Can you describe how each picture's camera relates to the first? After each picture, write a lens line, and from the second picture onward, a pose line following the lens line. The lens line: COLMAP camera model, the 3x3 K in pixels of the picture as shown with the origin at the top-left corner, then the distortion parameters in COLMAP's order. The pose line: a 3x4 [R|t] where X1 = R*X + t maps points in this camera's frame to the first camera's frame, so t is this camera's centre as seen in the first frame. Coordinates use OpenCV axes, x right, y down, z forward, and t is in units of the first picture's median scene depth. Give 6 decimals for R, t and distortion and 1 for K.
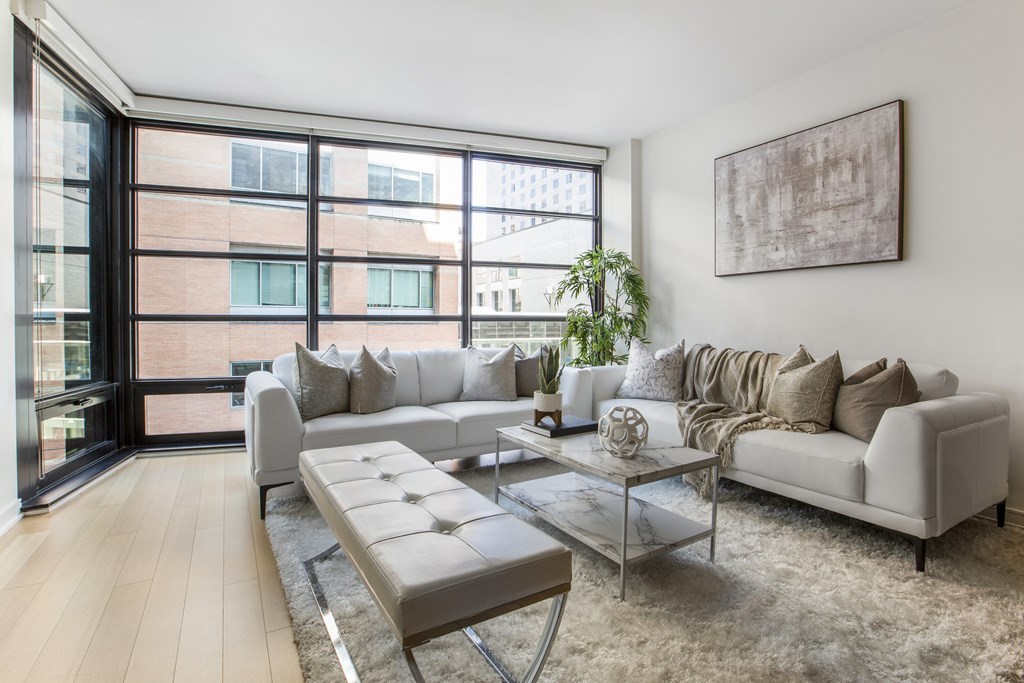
lens RADIAL K [[490.8, 0, 509.2], [0, 490.8, 339.2], [0, 0, 1]] dist [-0.063872, 0.020222]
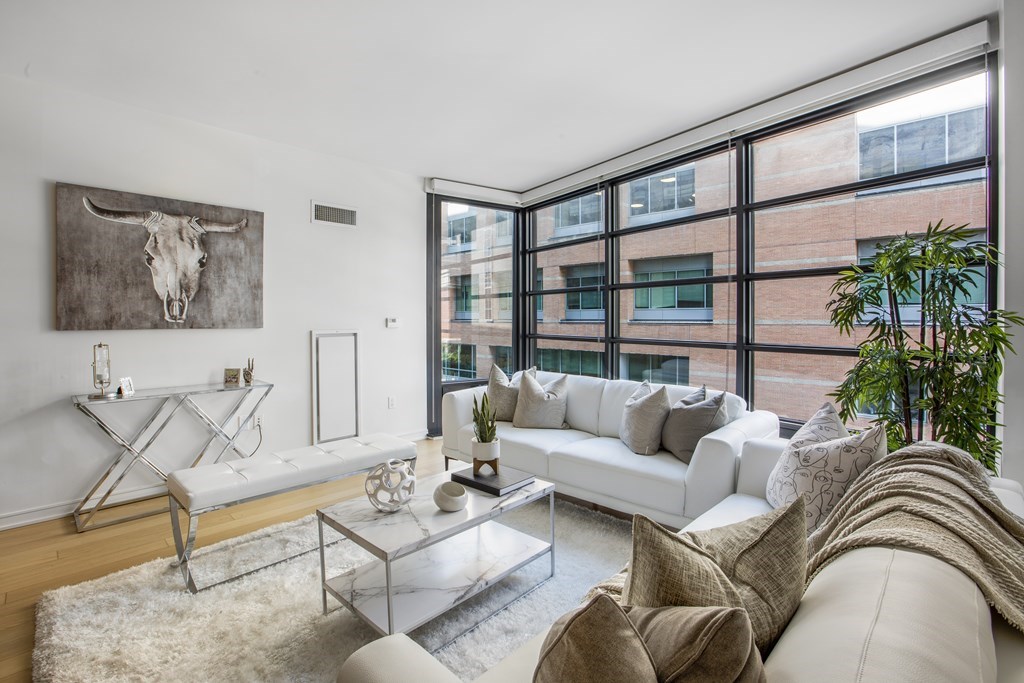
lens RADIAL K [[476.1, 0, 510.8], [0, 476.1, 318.1], [0, 0, 1]] dist [-0.045443, 0.018497]
pose [[0.271856, -0.000446, -0.962338, 0.737664], [-0.032561, 0.999423, -0.009662, -0.092297], [0.961787, 0.033961, 0.271684, 0.571459]]
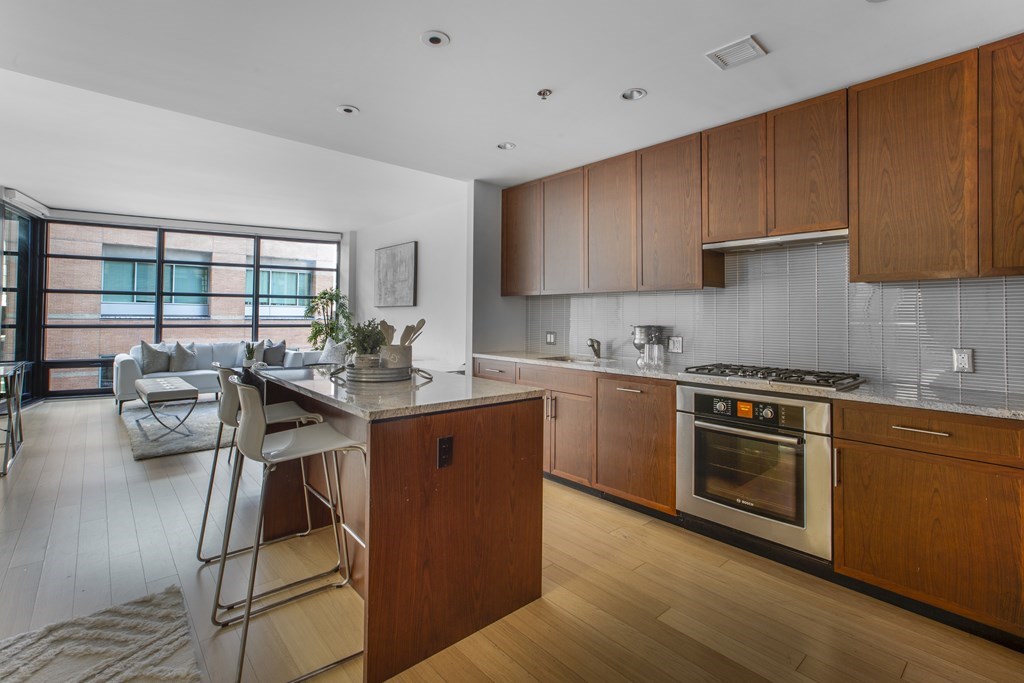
lens RADIAL K [[481.3, 0, 505.2], [0, 481.3, 312.0], [0, 0, 1]] dist [0.010919, 0.000153]
pose [[0.985231, 0.006644, 0.171103, 0.708294], [0.000293, 0.999180, -0.040490, -0.027605], [-0.171231, 0.039942, 0.984421, -1.272234]]
